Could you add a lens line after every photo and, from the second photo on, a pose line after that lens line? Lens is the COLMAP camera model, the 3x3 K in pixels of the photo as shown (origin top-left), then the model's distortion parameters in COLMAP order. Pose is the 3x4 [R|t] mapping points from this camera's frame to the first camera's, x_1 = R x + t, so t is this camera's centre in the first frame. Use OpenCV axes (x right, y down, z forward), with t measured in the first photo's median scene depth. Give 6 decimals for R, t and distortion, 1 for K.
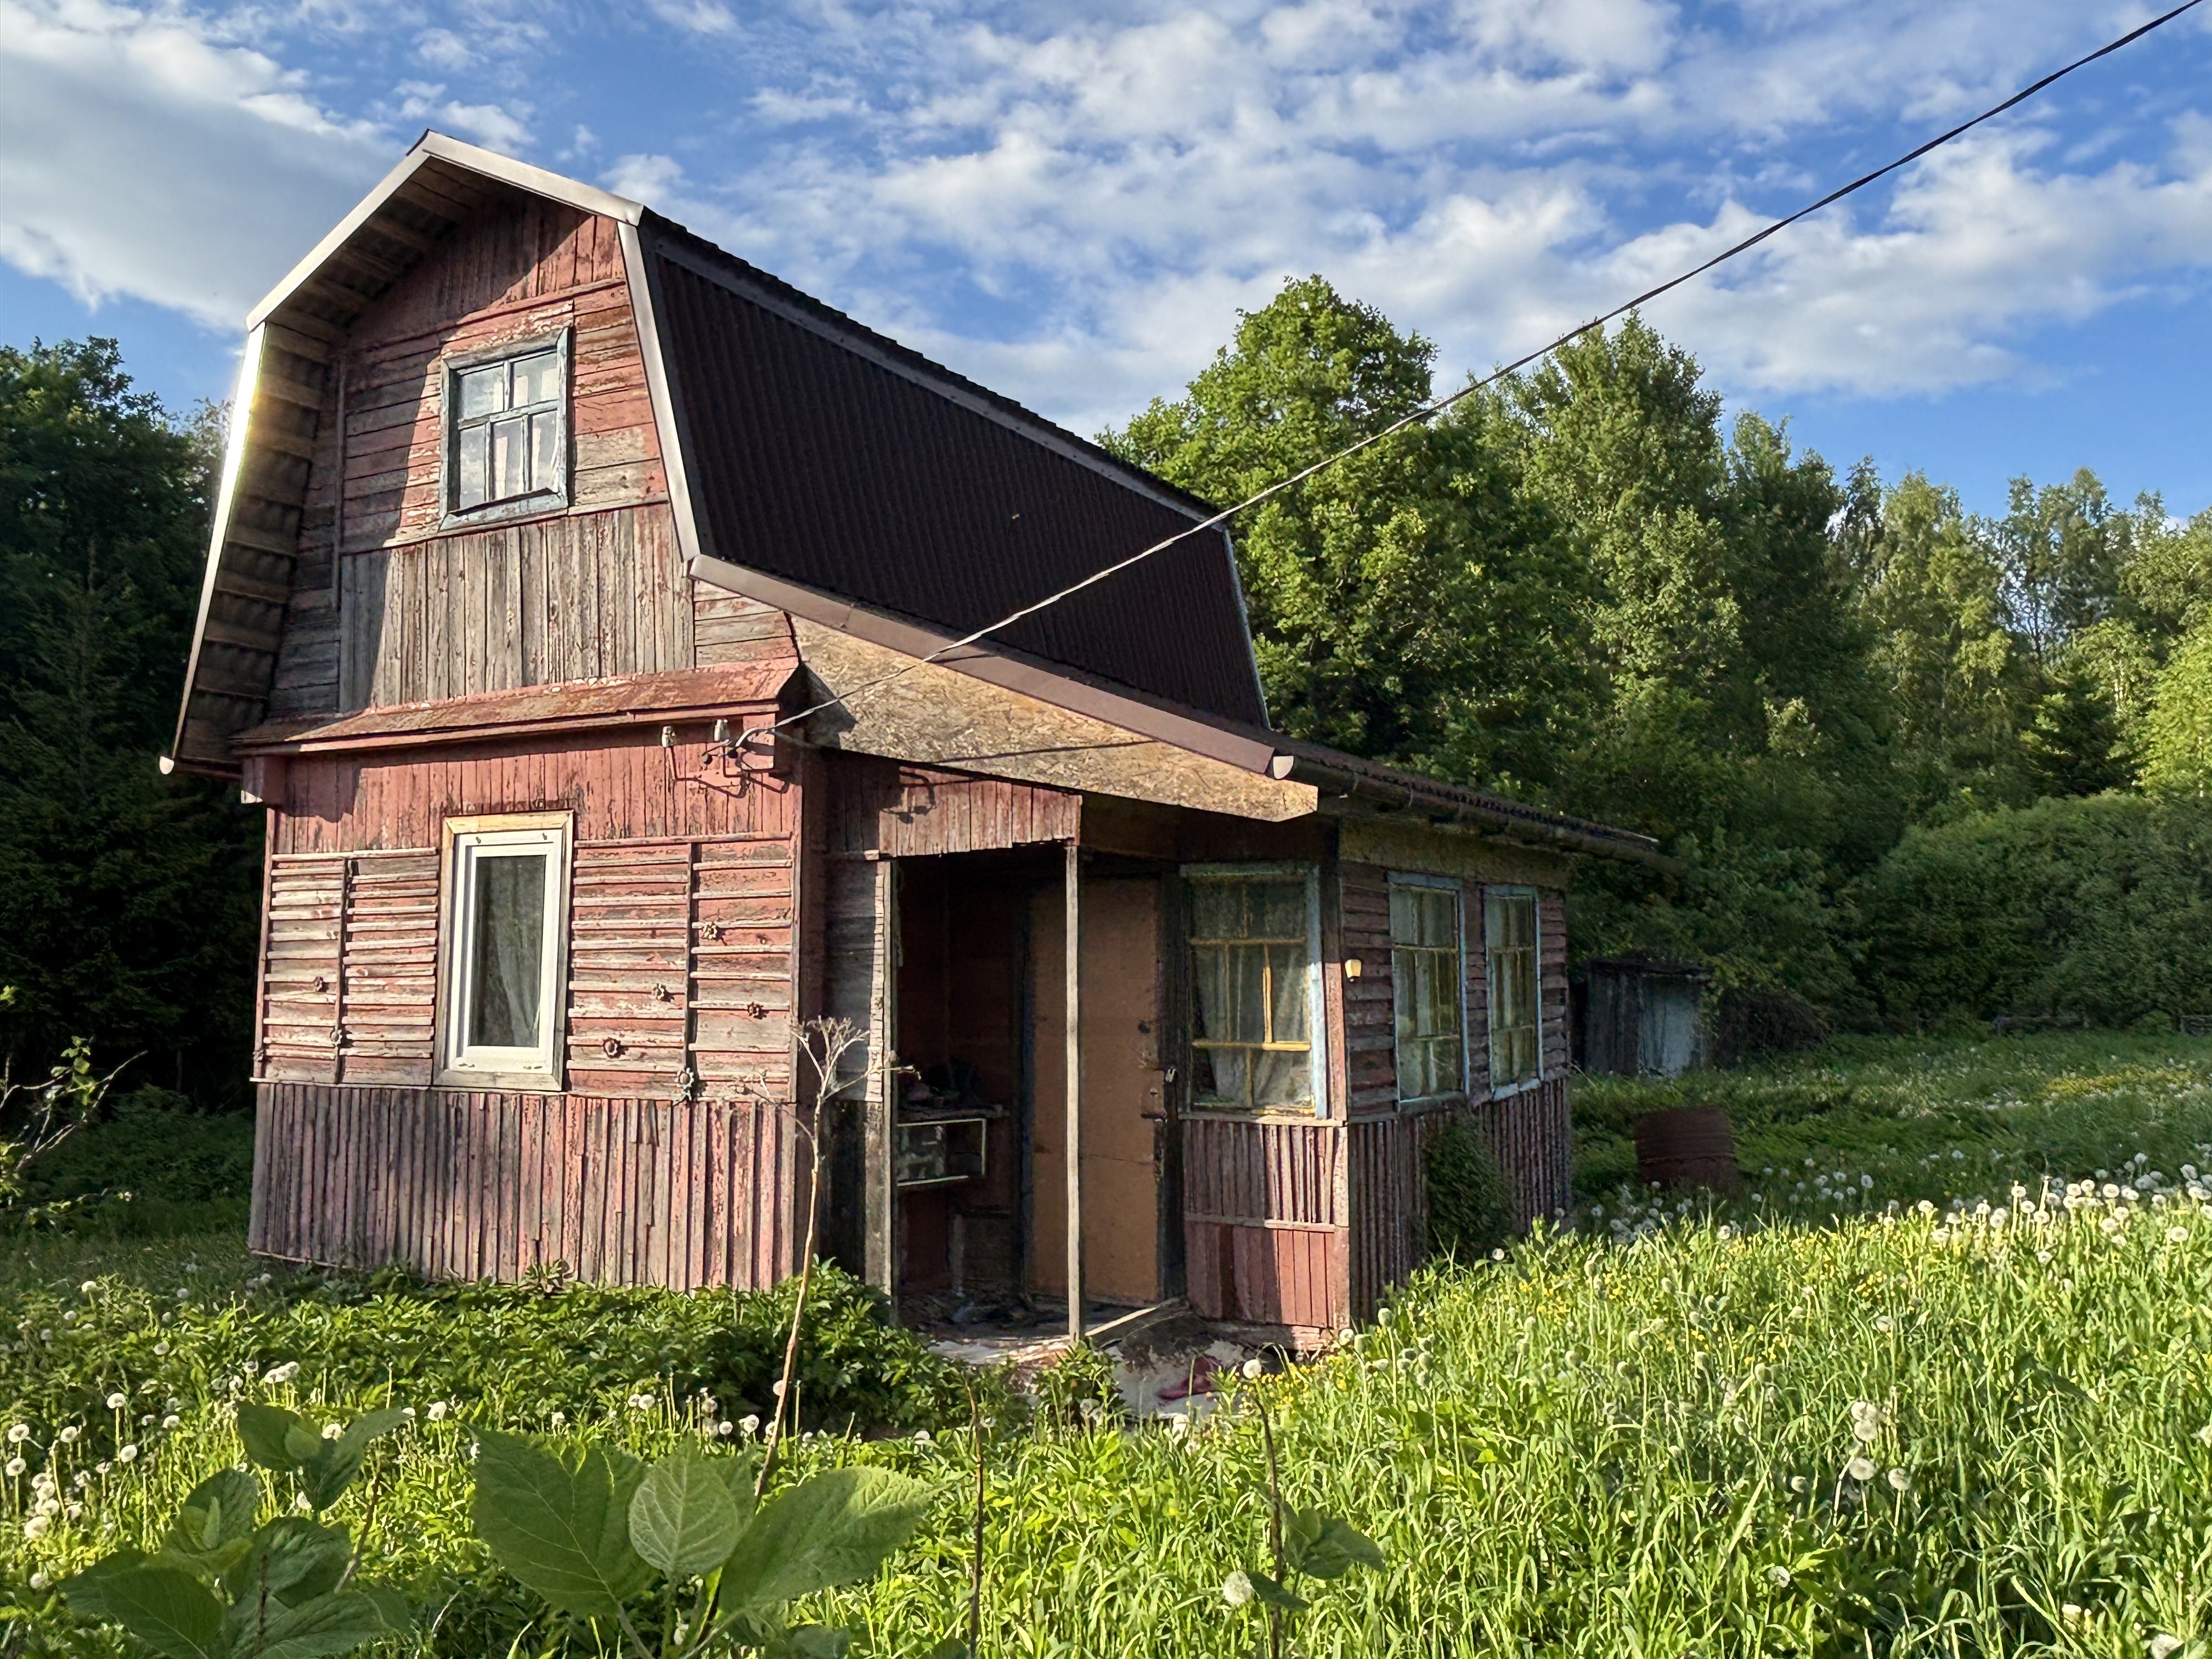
lens RADIAL K [[1667.5, 0, 1106.0], [0, 1667.5, 829.5], [0, 0, 1]] dist [0.045670, -0.000552]
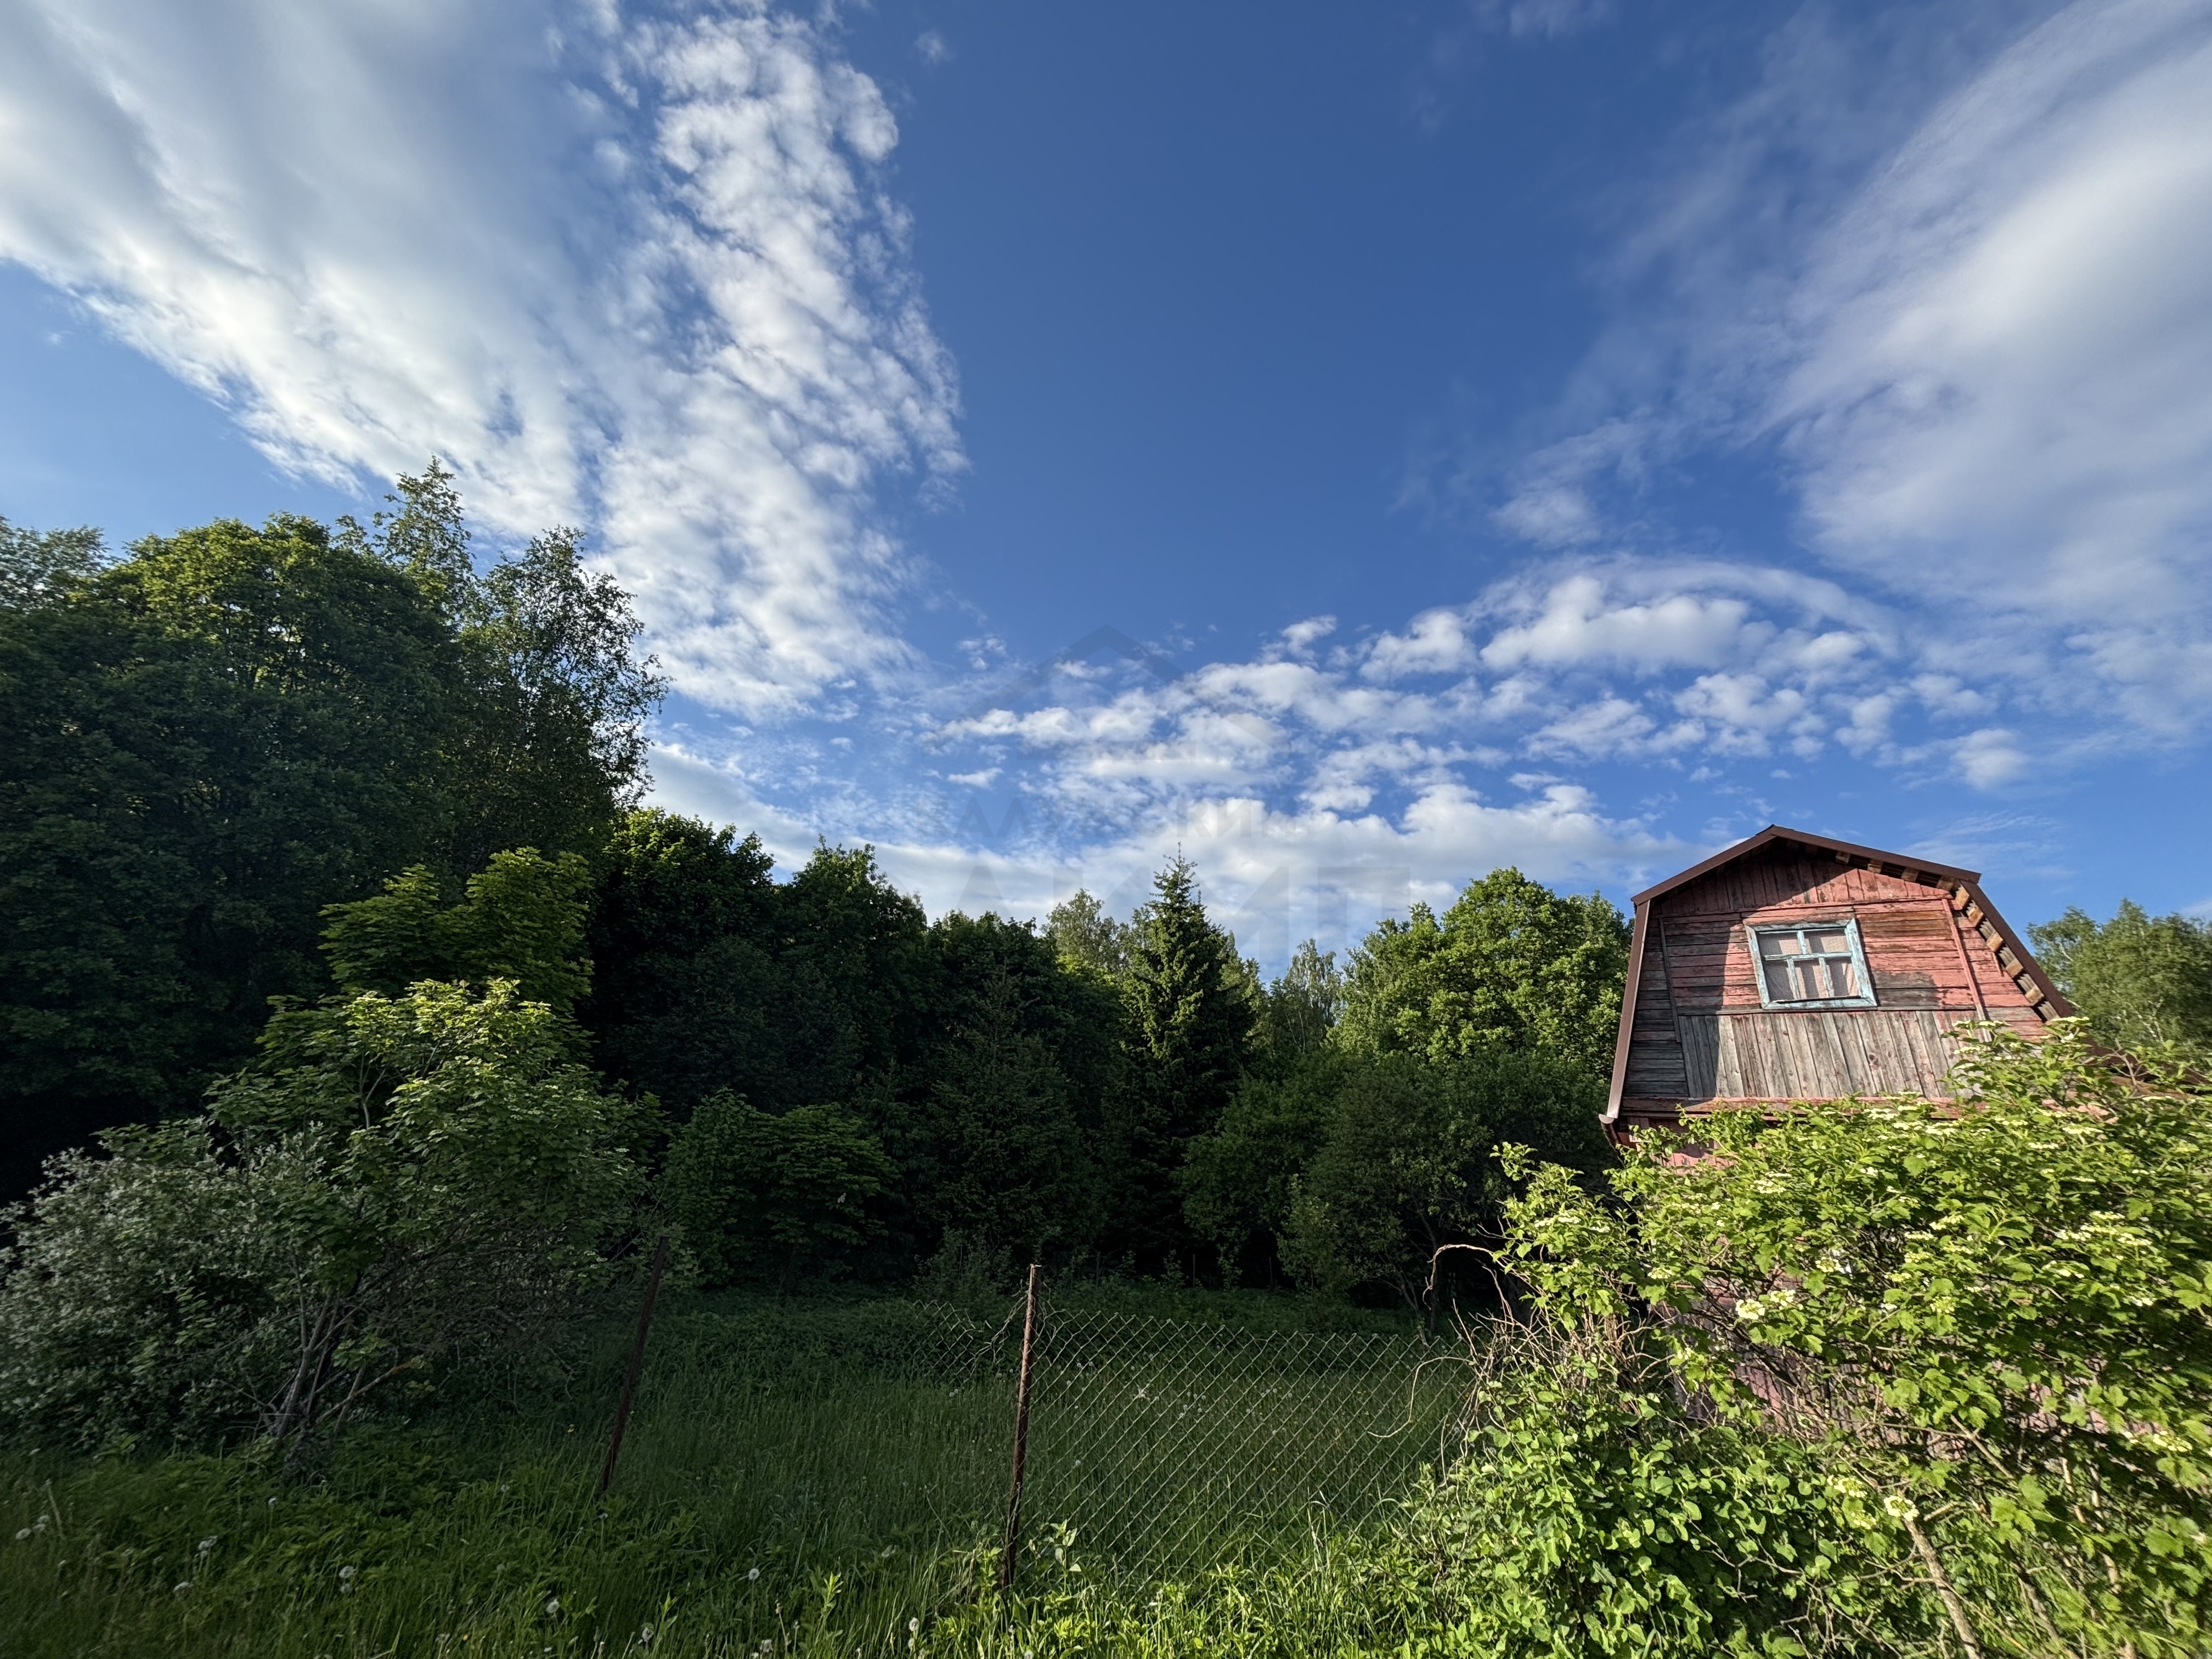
lens RADIAL K [[884.4, 0, 1107.3], [0, 884.4, 871.9], [0, 0, 1]] dist [0.000398, 0.000050]
pose [[0.996938, 0.078139, 0.003150, -1.237848], [-0.074190, 0.957752, -0.277863, 0.016838], [-0.024729, 0.276778, 0.960616, -0.039203]]
